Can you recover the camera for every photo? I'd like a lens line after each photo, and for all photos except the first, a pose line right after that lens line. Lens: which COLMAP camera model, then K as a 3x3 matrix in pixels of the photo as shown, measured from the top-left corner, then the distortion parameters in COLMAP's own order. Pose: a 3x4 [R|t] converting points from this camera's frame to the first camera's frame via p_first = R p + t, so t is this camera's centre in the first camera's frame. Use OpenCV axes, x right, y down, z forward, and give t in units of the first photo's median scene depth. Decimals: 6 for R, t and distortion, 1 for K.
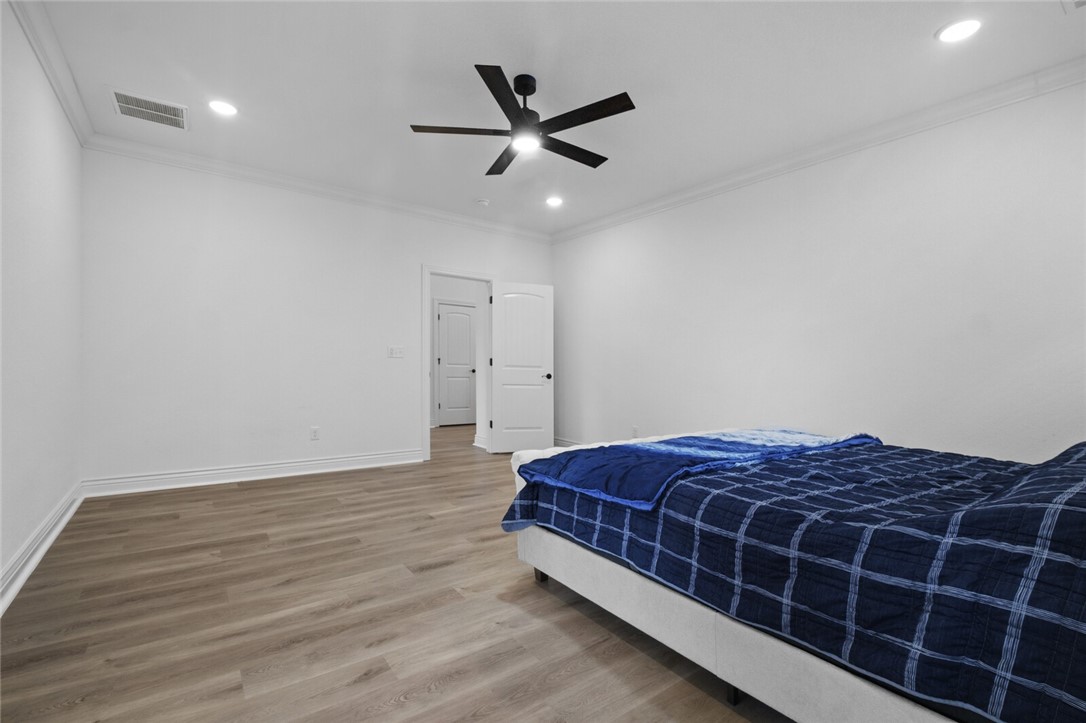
lens RADIAL K [[476.3, 0, 545.4], [0, 476.3, 358.1], [0, 0, 1]] dist [0.000245, 0.000029]
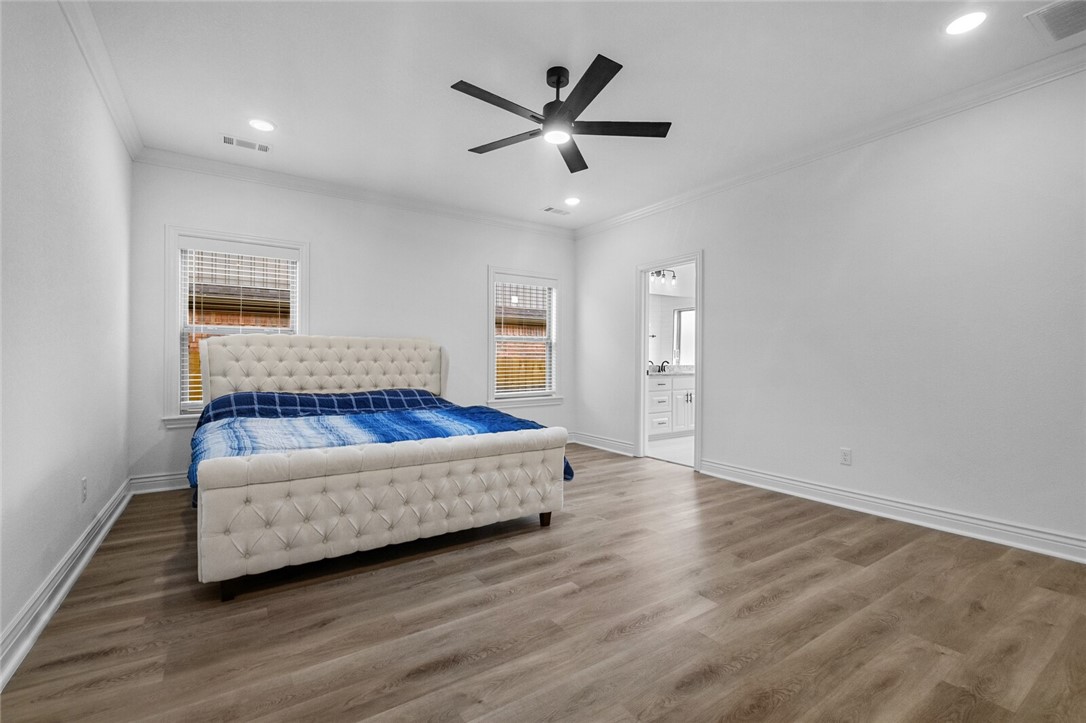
lens RADIAL K [[476.3, 0, 545.4], [0, 476.3, 358.1], [0, 0, 1]] dist [0.000245, 0.000029]
pose [[-0.998712, -0.024307, 0.044529, -0.053963], [-0.025206, 0.999488, -0.019726, 0.029172], [-0.044027, -0.020823, -0.998813, 2.201672]]
